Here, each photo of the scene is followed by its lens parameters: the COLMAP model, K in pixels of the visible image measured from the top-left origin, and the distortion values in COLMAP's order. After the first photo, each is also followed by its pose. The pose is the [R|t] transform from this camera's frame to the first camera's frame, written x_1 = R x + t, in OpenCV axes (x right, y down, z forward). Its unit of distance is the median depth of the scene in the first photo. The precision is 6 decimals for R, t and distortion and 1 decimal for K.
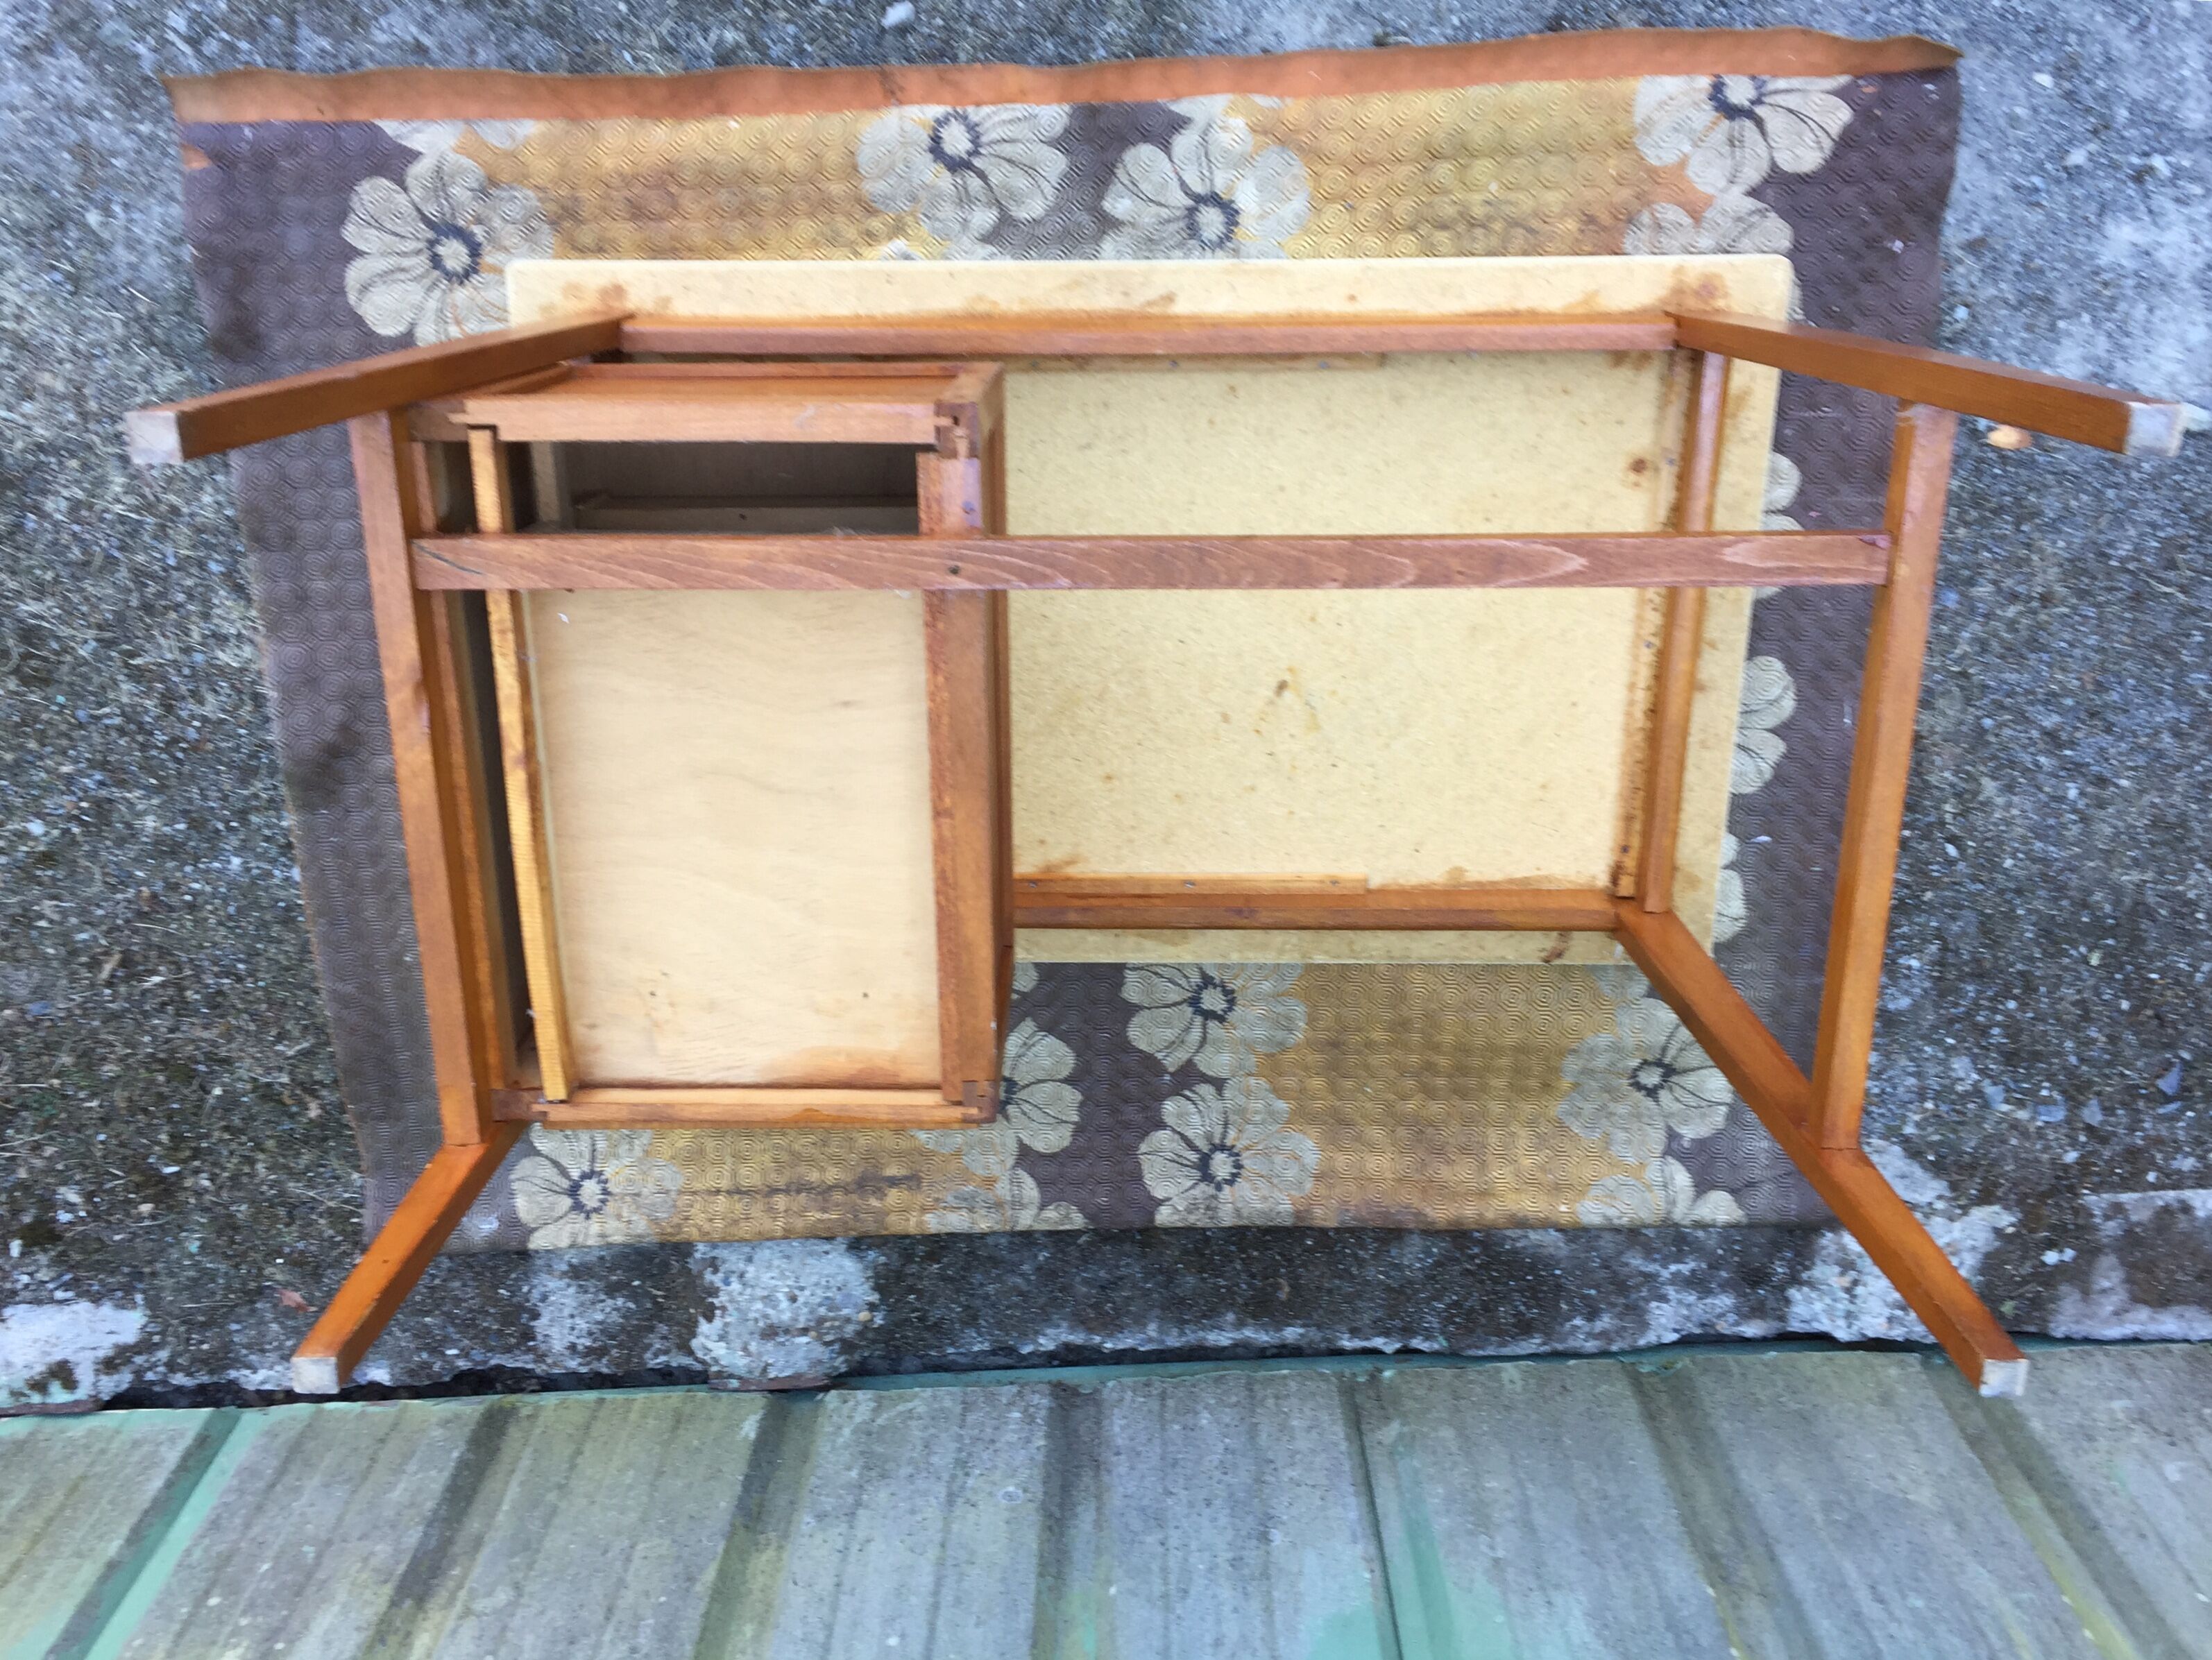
lens RADIAL K [[1912.6, 0, 1101.2], [0, 1912.6, 828.8], [0, 0, 1]] dist [0.093893, -0.127600]
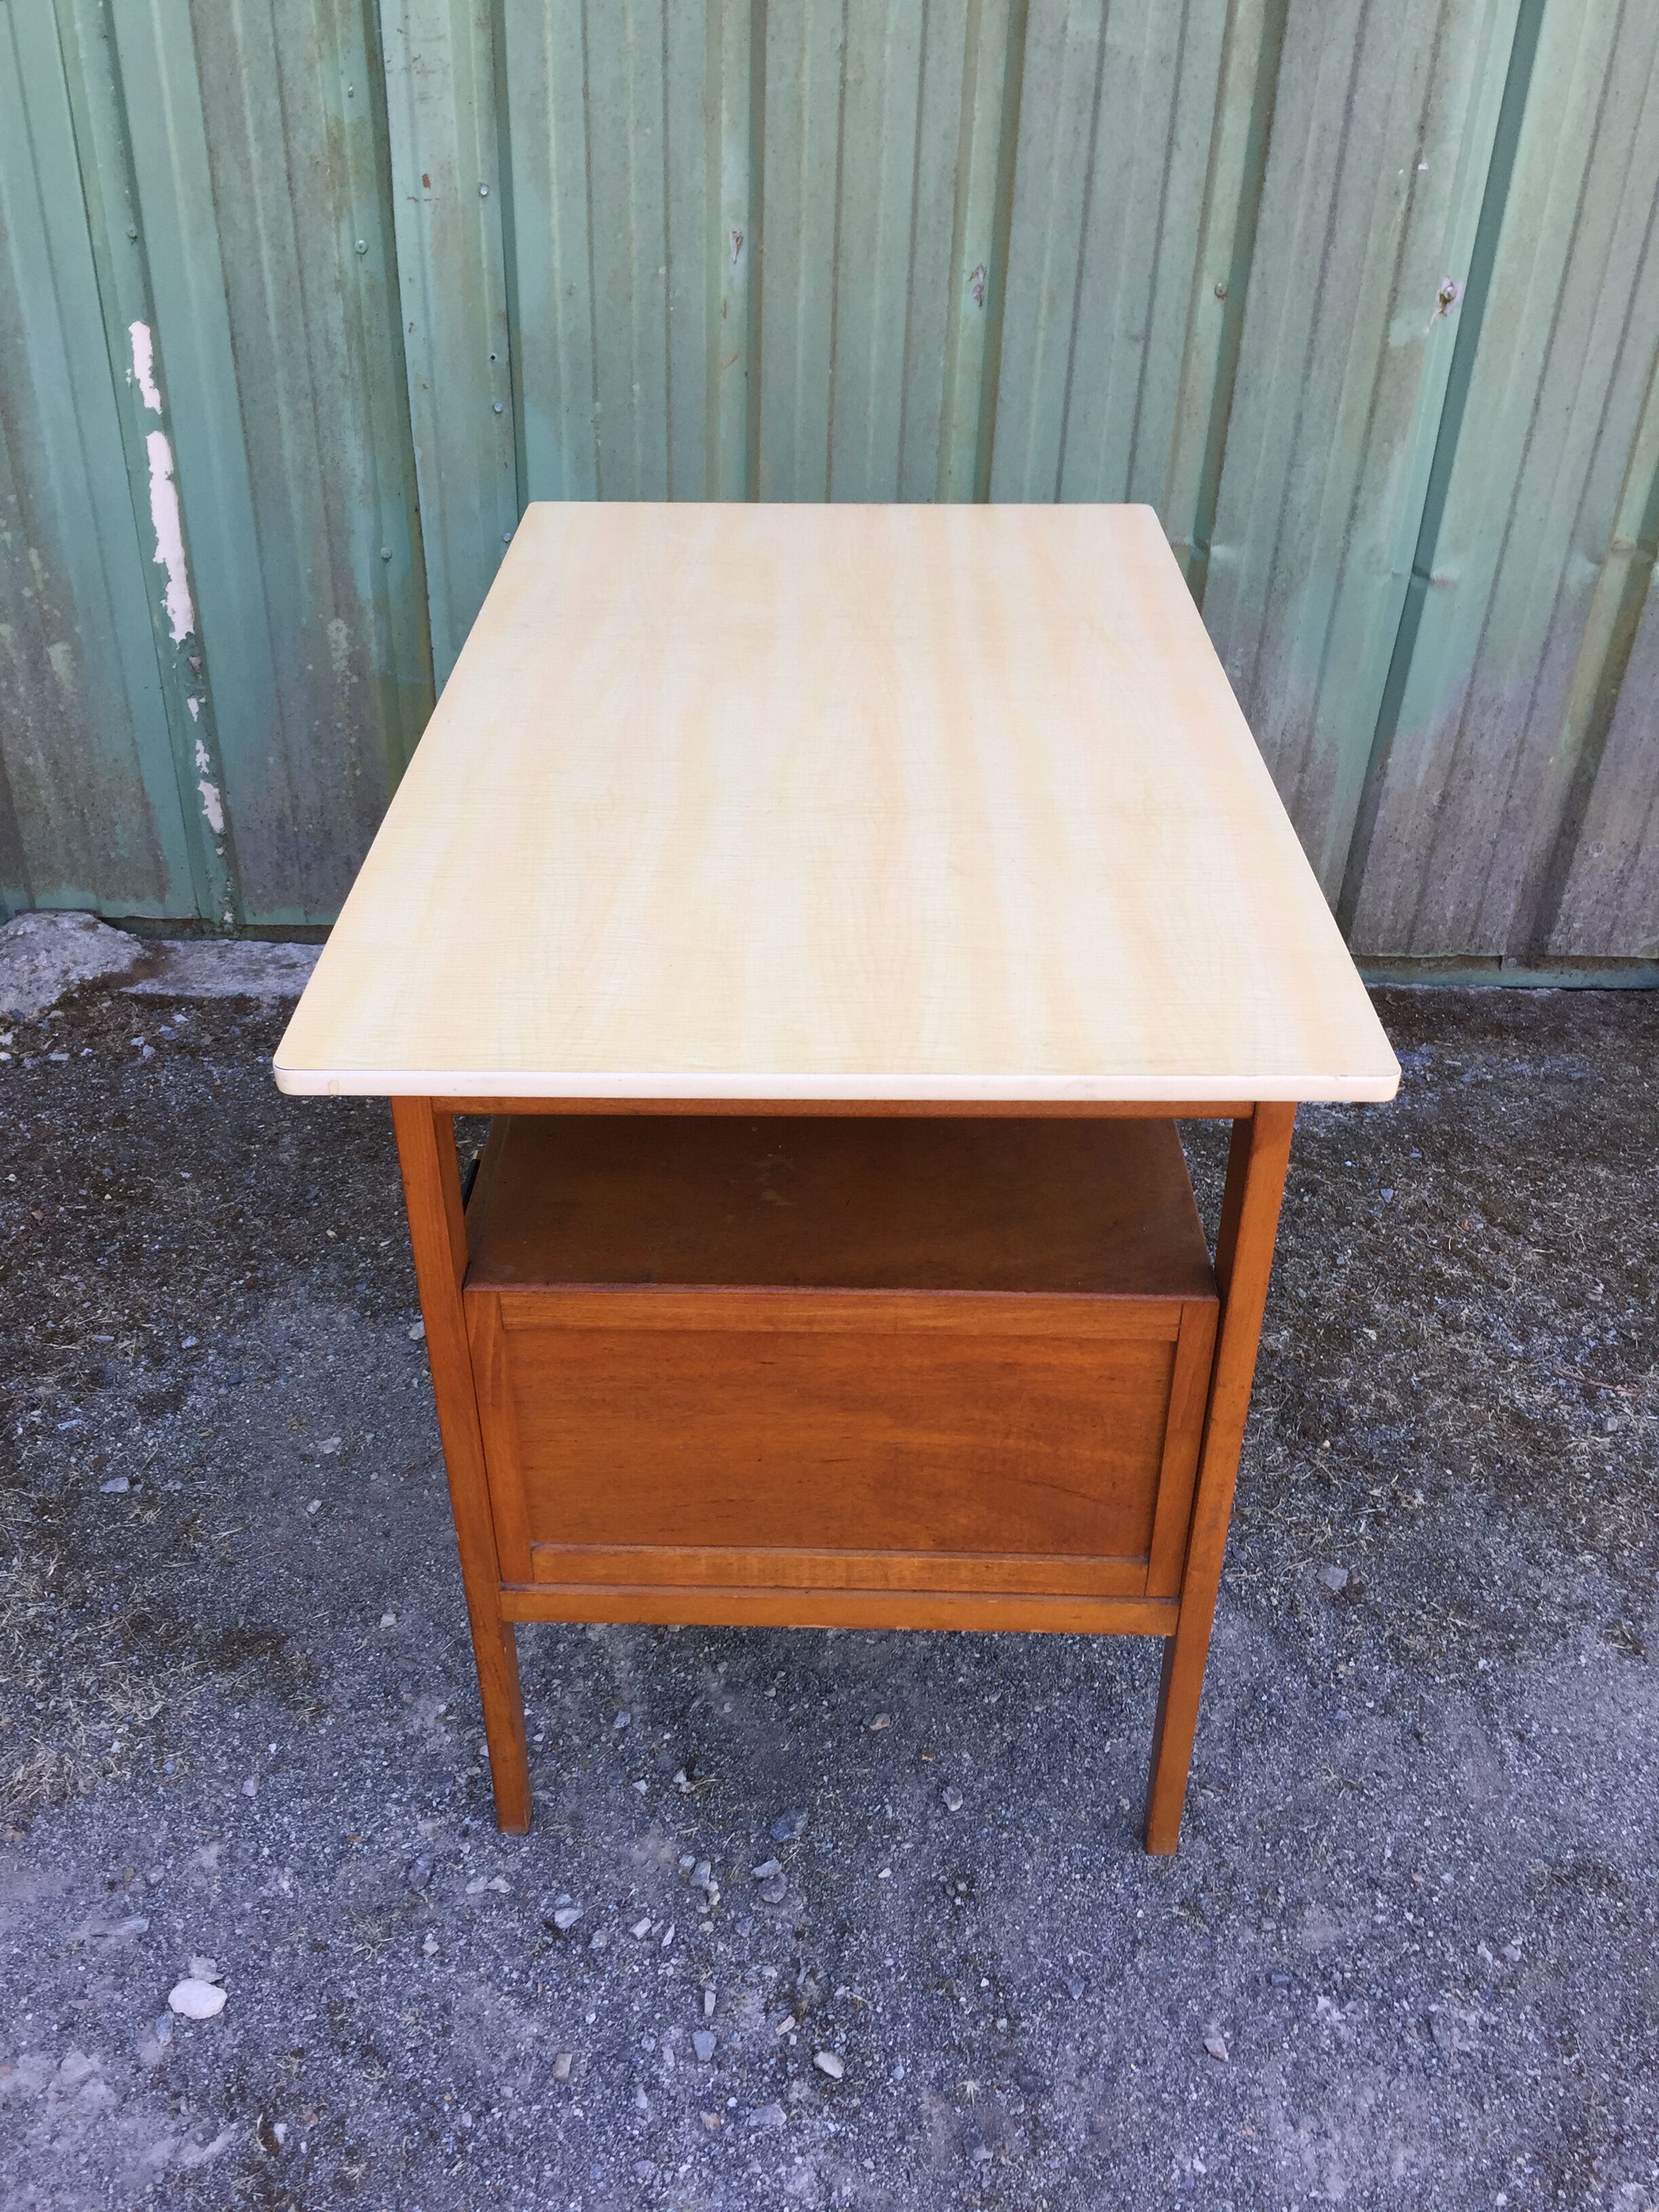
lens RADIAL K [[1912.9, 0, 825.3], [0, 1912.9, 1096.7], [0, 0, 1]] dist [0.093893, -0.127600]
pose [[-0.999380, -0.034593, 0.006592, 0.505757], [0.031153, -0.781196, 0.623508, -0.718334], [-0.016420, 0.623326, 0.781789, -0.039989]]
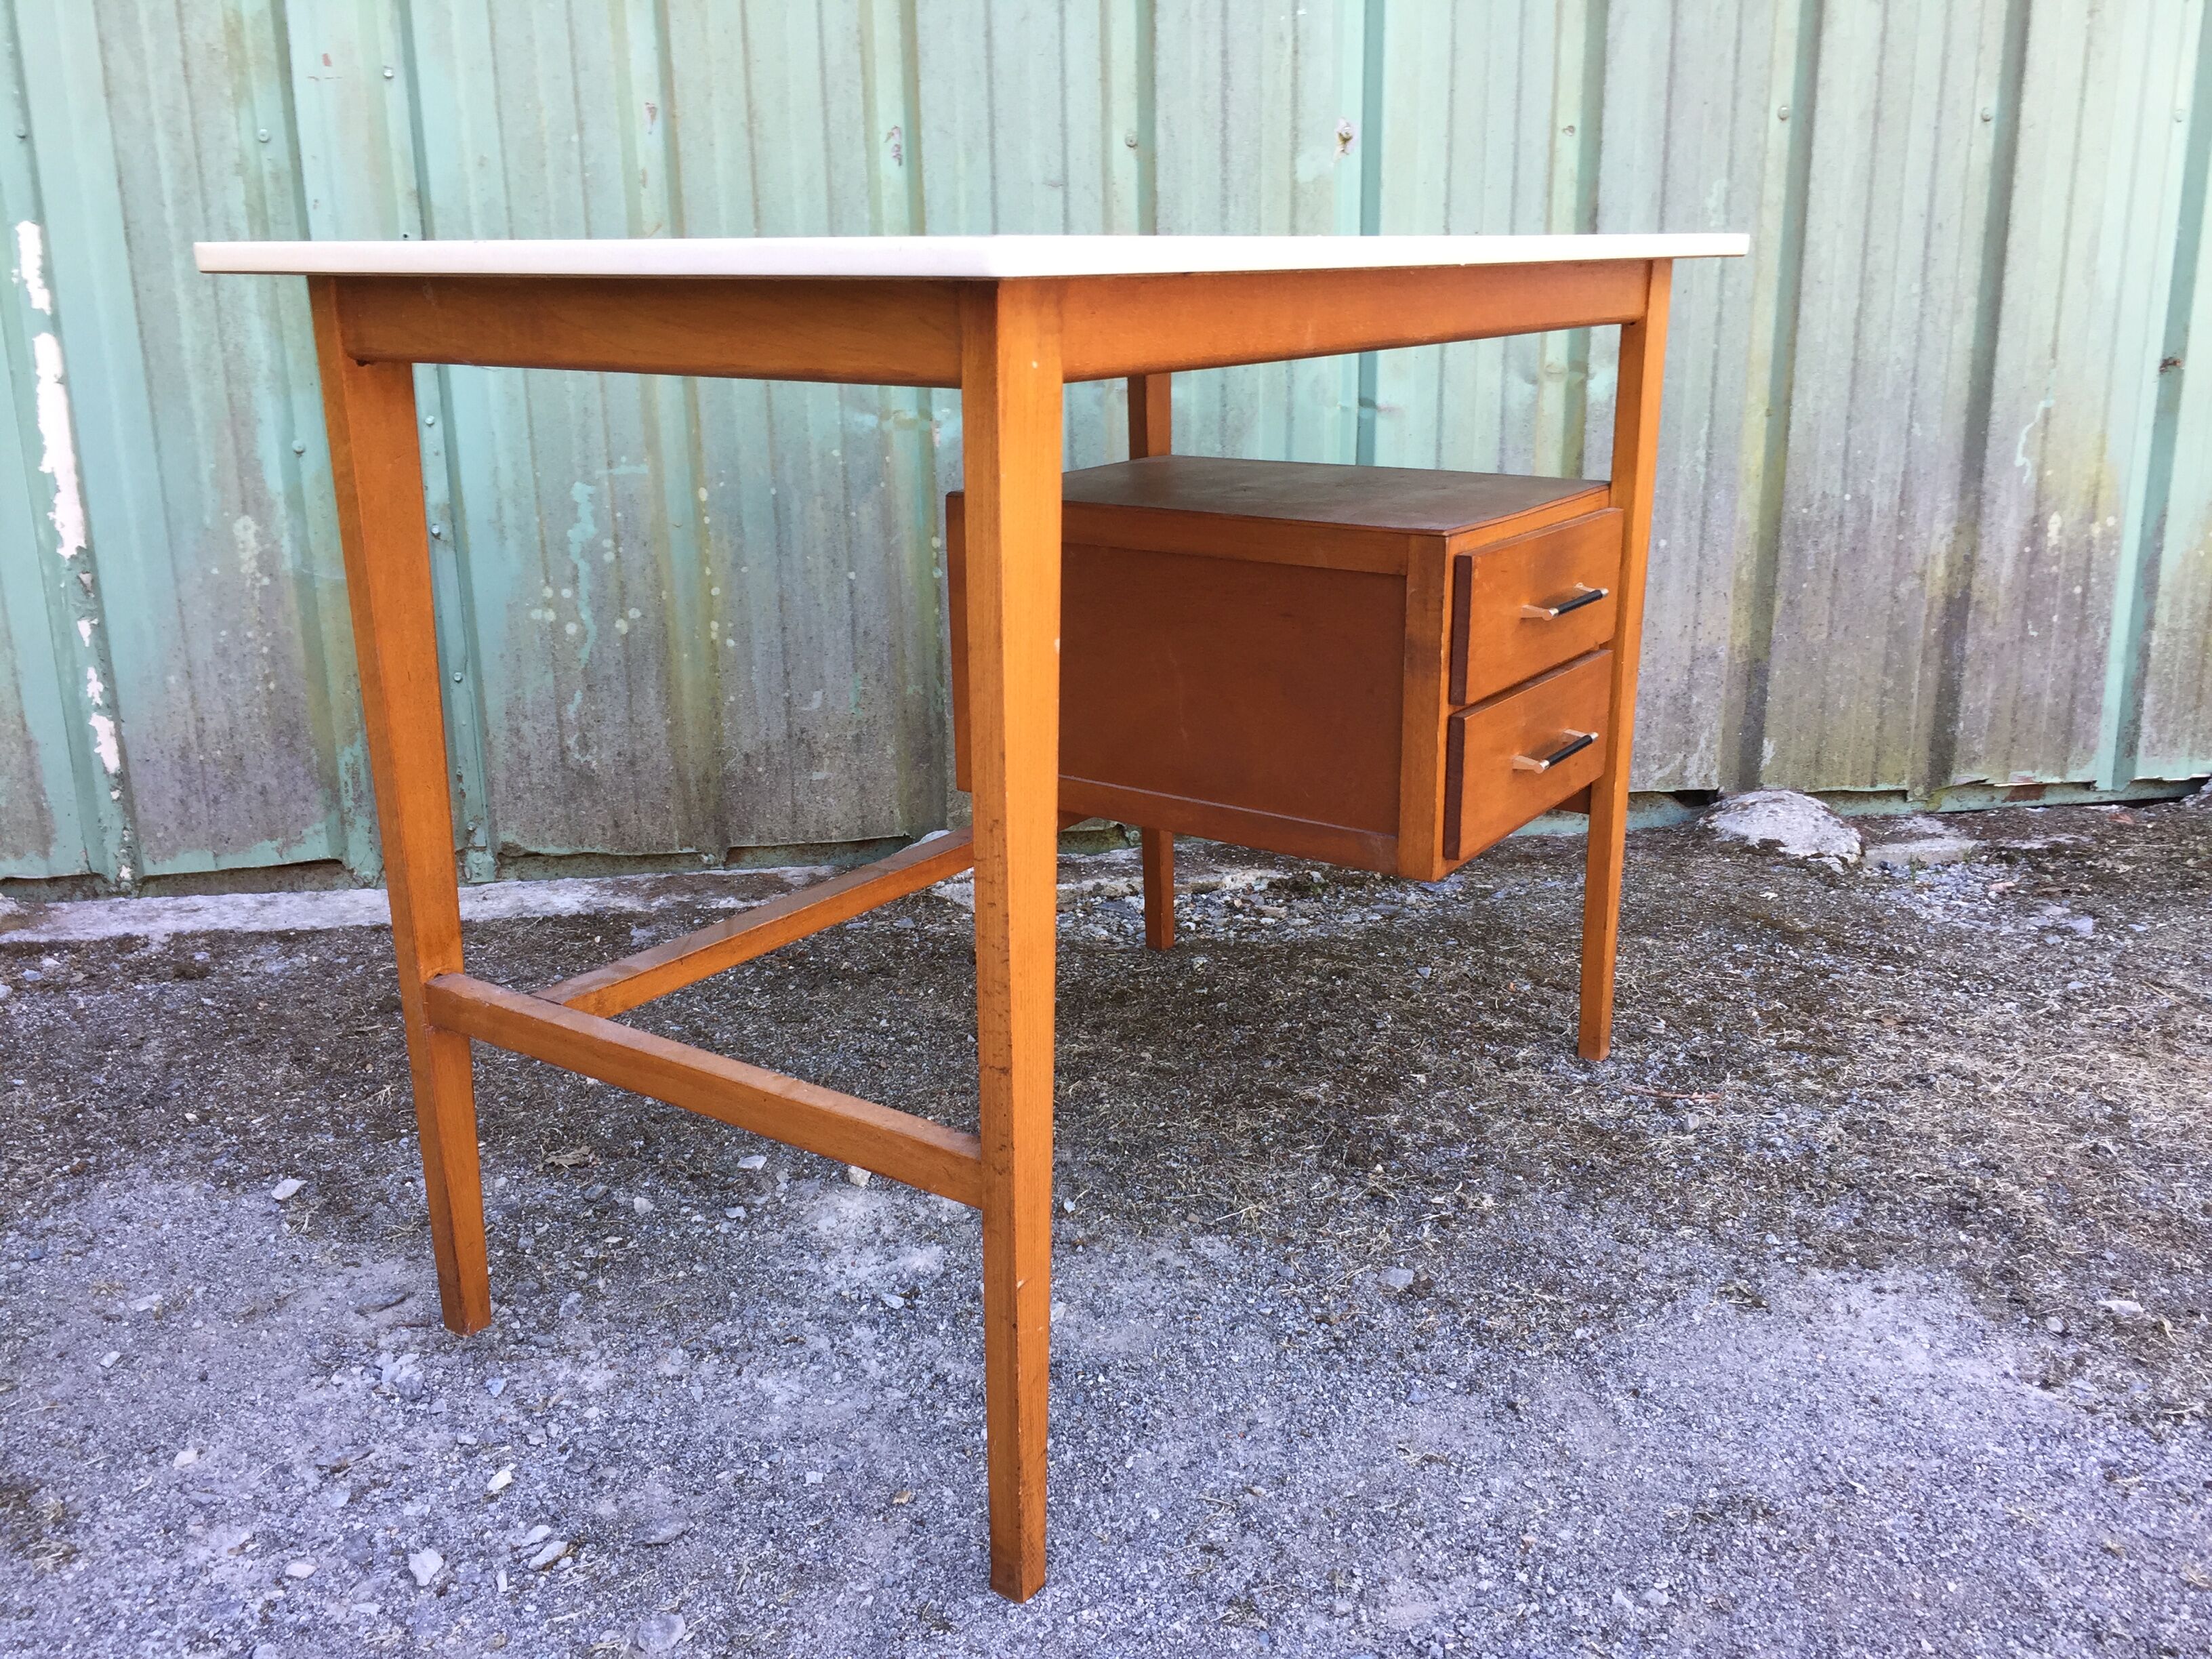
lens RADIAL K [[1895.4, 0, 1116.9], [0, 1895.4, 821.1], [0, 0, 1]] dist [0.088519, -0.114845]
pose [[-0.994131, 0.053986, -0.093748, 0.431336], [-0.107745, -0.571809, 0.813281, -0.815092], [-0.009701, 0.818608, 0.574270, 0.245047]]
